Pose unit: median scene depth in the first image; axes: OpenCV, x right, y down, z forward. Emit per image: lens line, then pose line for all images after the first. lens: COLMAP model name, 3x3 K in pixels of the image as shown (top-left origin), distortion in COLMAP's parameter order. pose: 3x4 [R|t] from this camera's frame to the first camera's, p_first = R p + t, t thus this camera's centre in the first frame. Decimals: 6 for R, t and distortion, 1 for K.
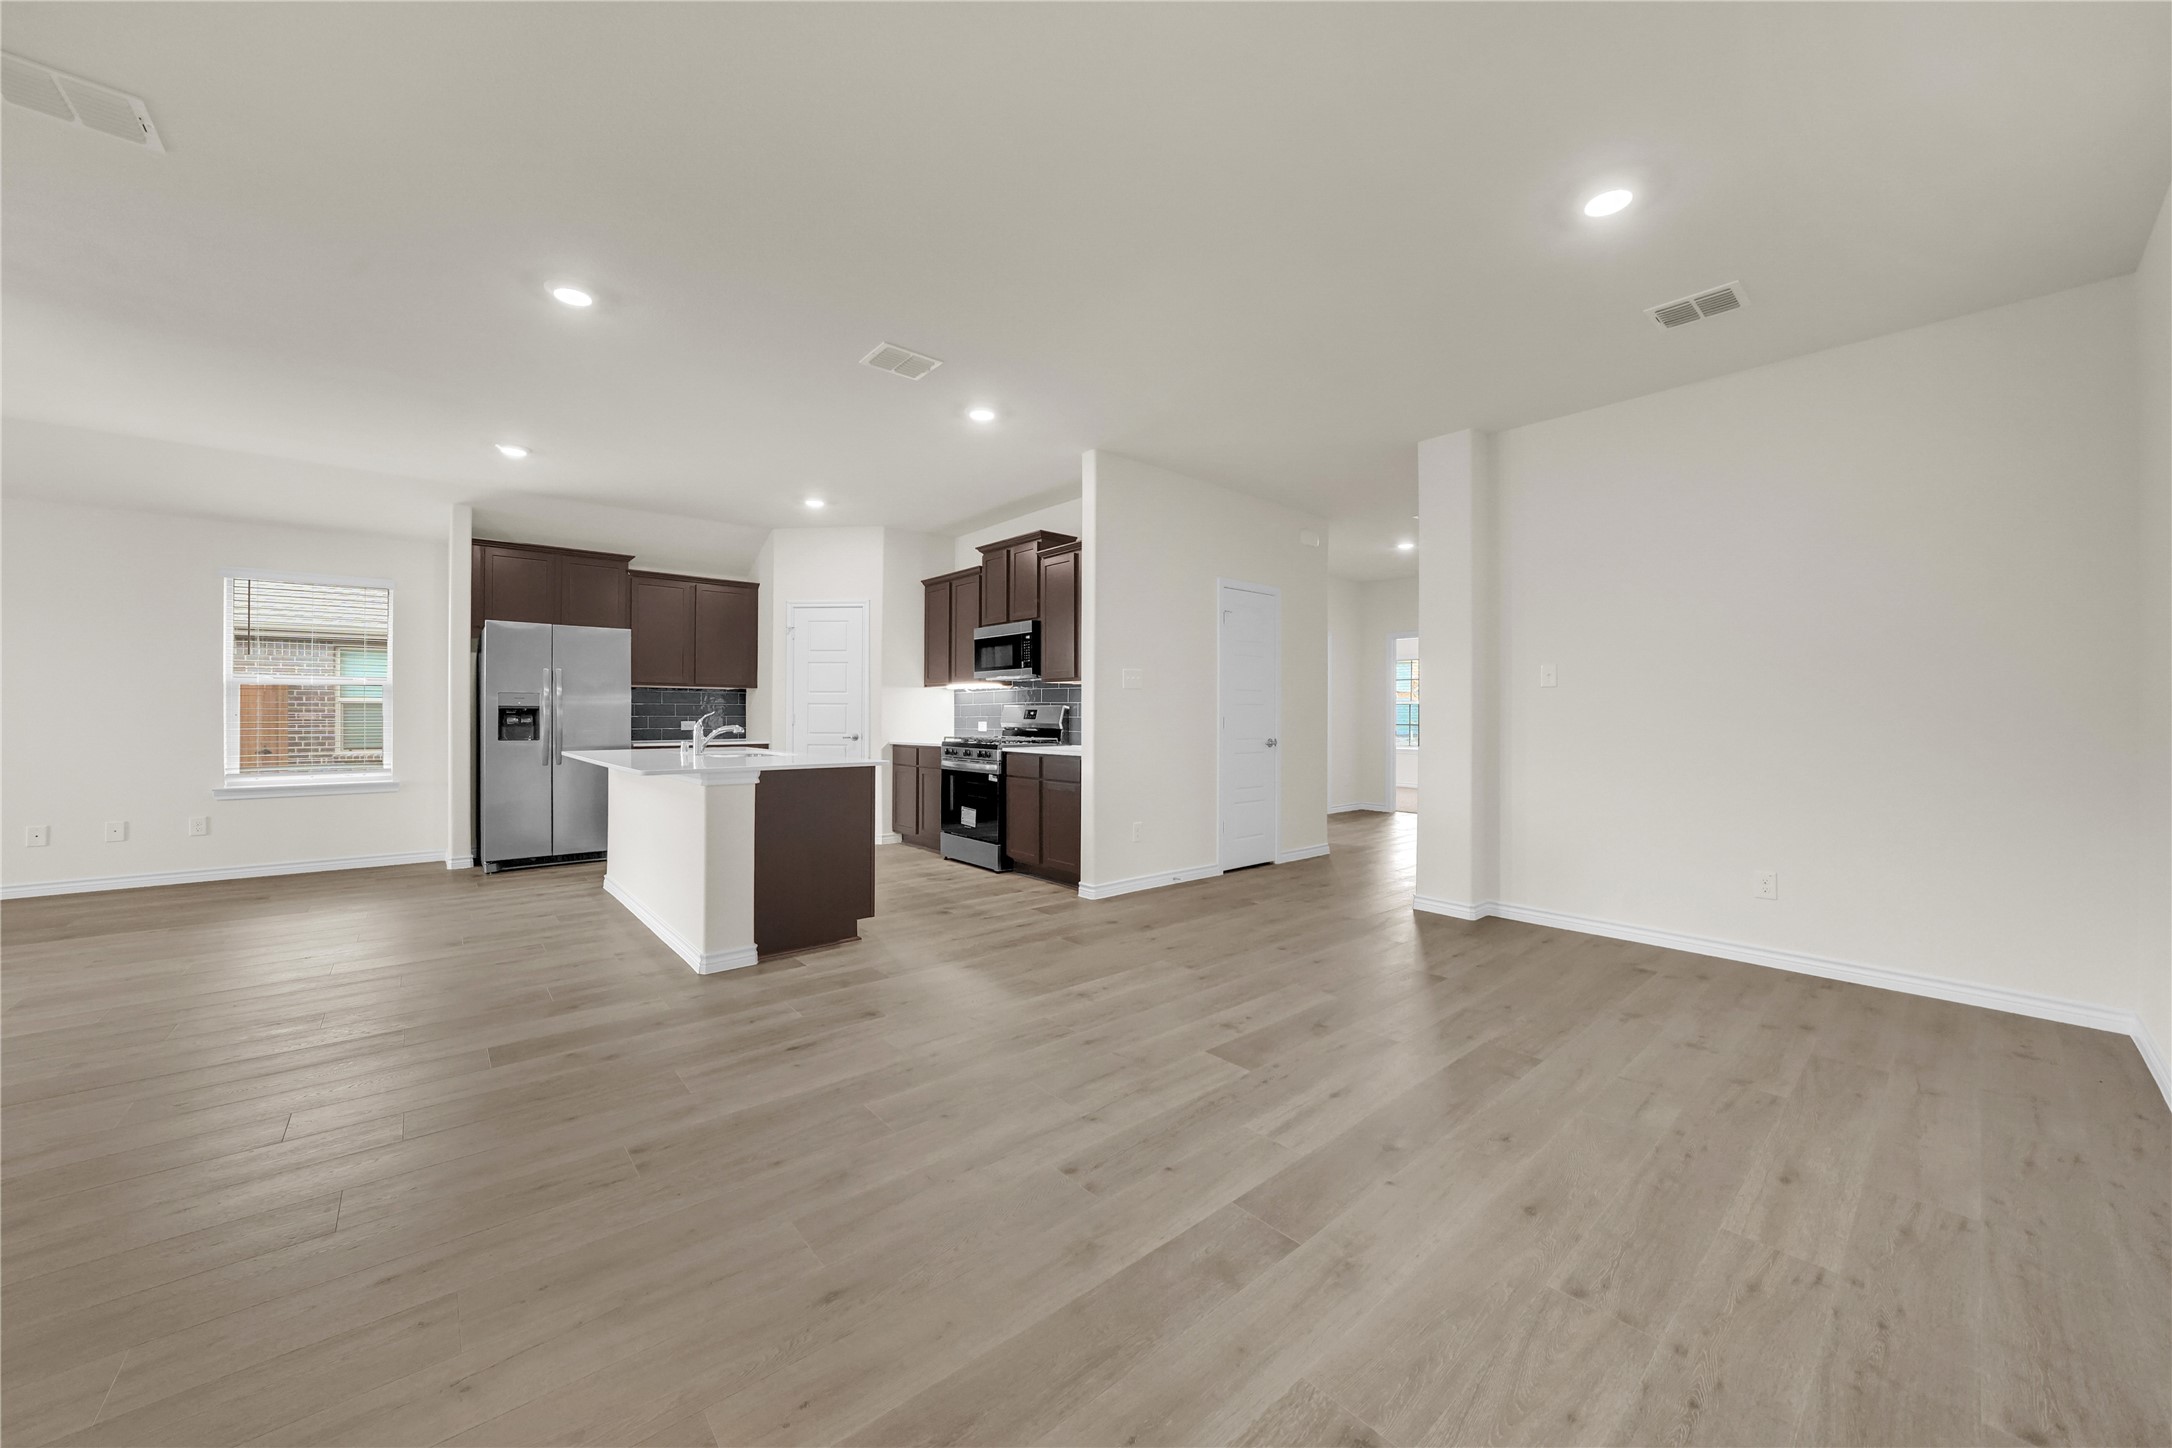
lens RADIAL K [[780.7, 0, 1073.3], [0, 780.7, 713.6], [0, 0, 1]] dist [-0.000416, 0.000063]
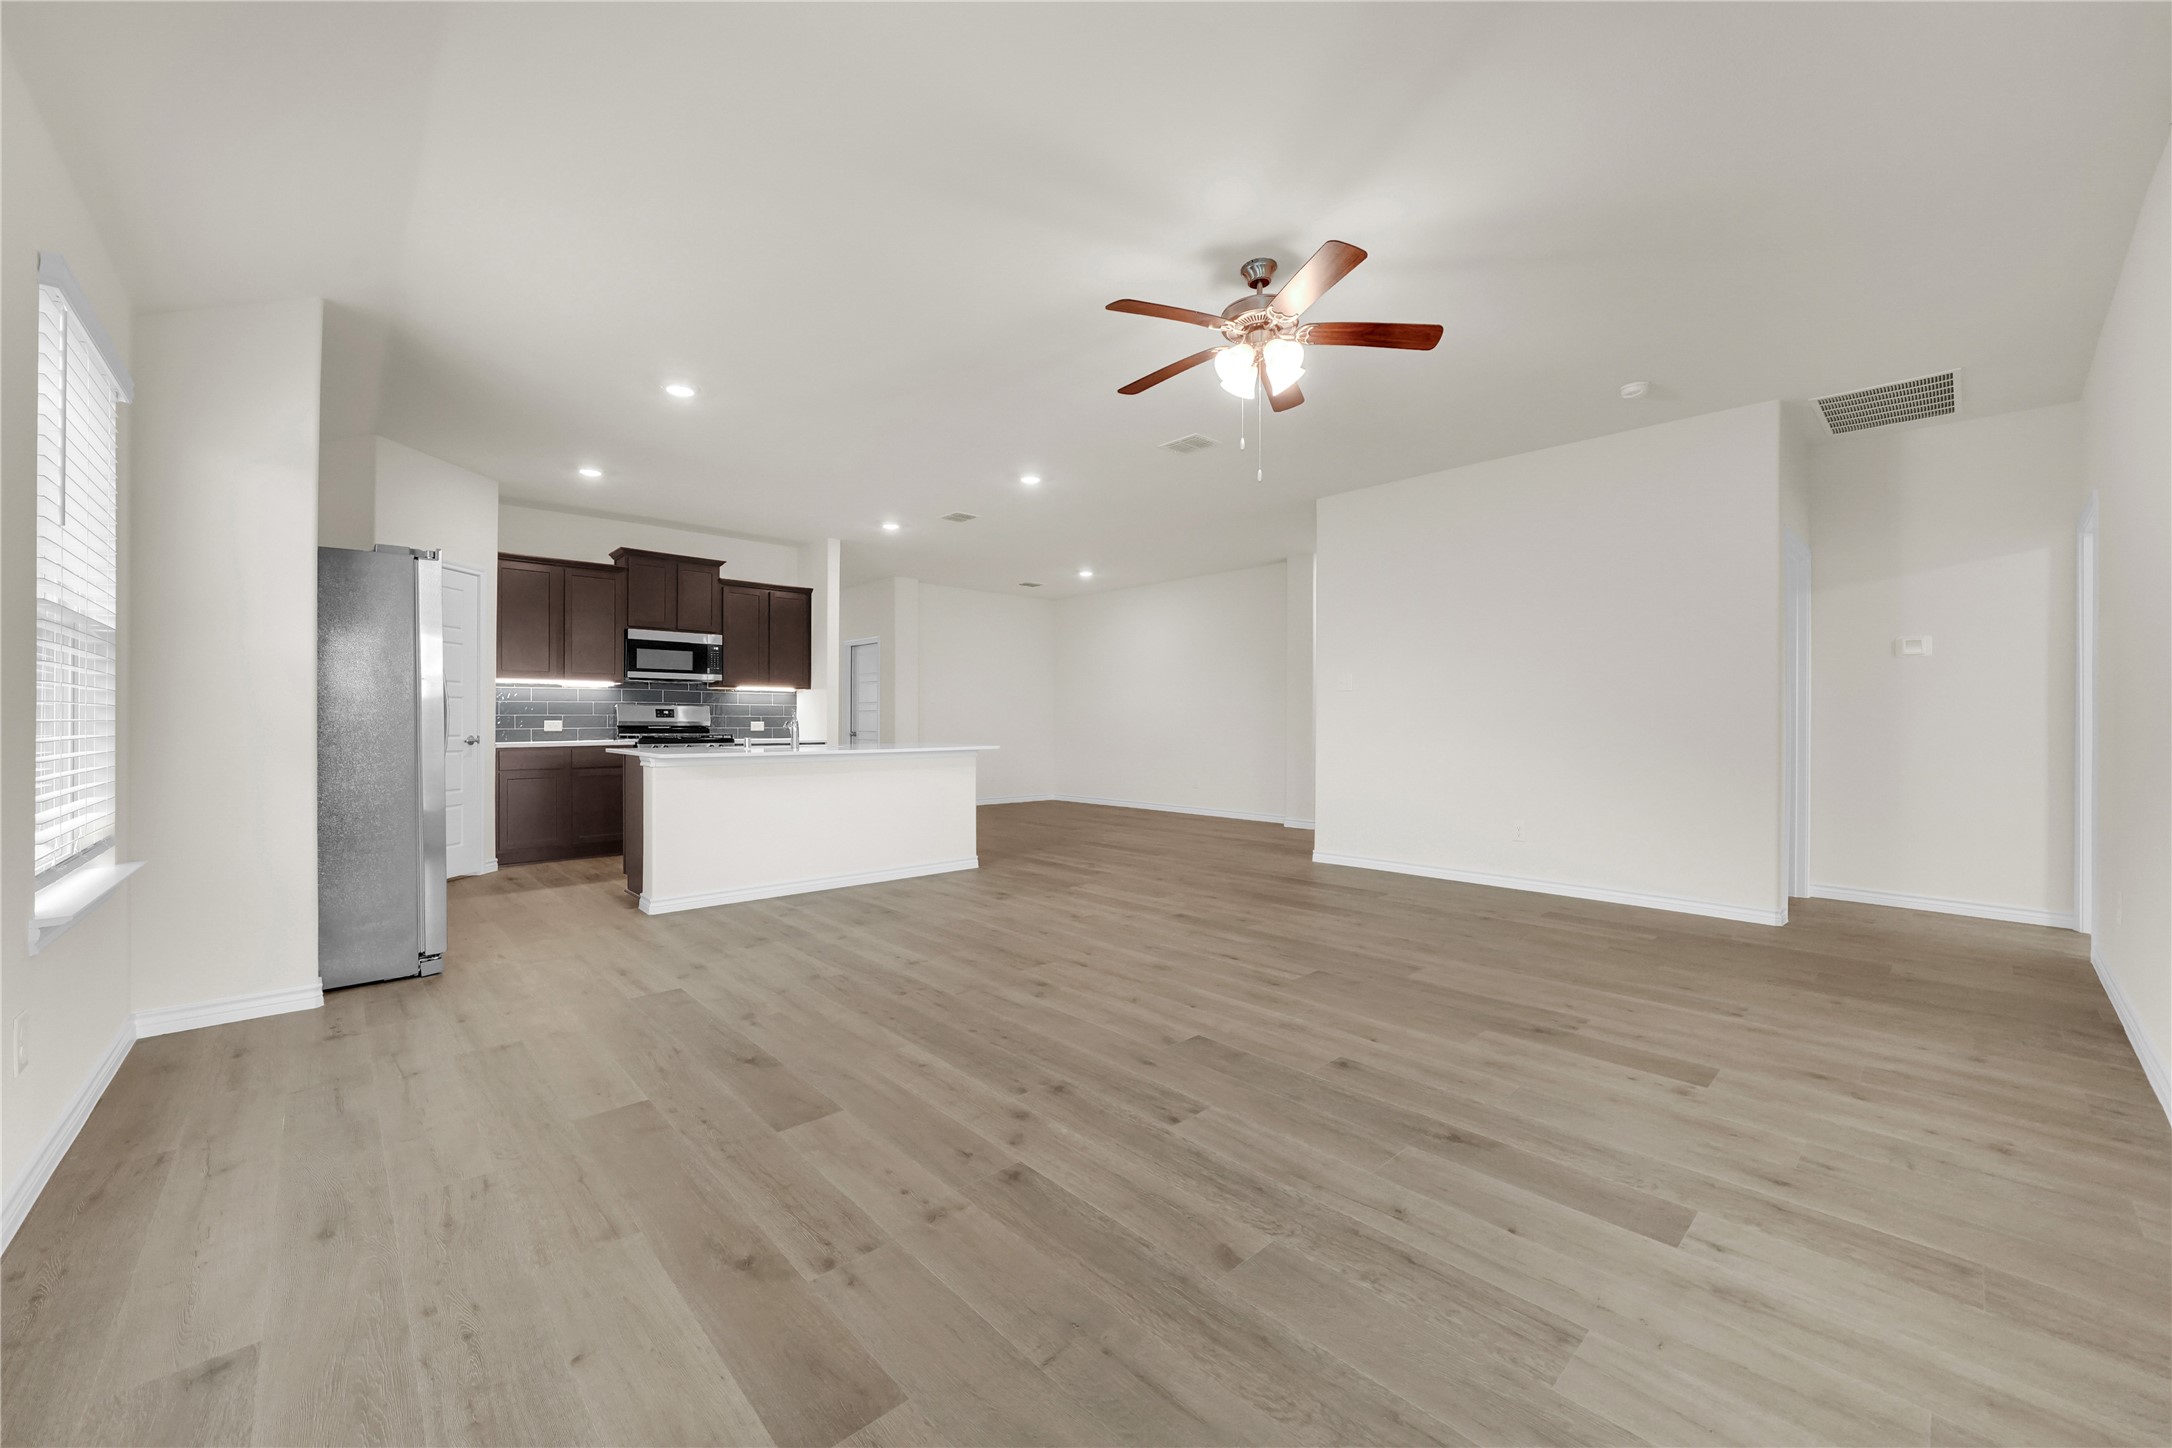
lens RADIAL K [[819.0, 0, 1083.6], [0, 819.0, 721.1], [0, 0, 1]] dist [-0.002471, 0.000035]
pose [[-0.052984, -0.001474, 0.998594, -1.335435], [0.002359, 0.999996, 0.001601, 0.012939], [-0.998593, 0.002441, -0.052980, 0.505410]]
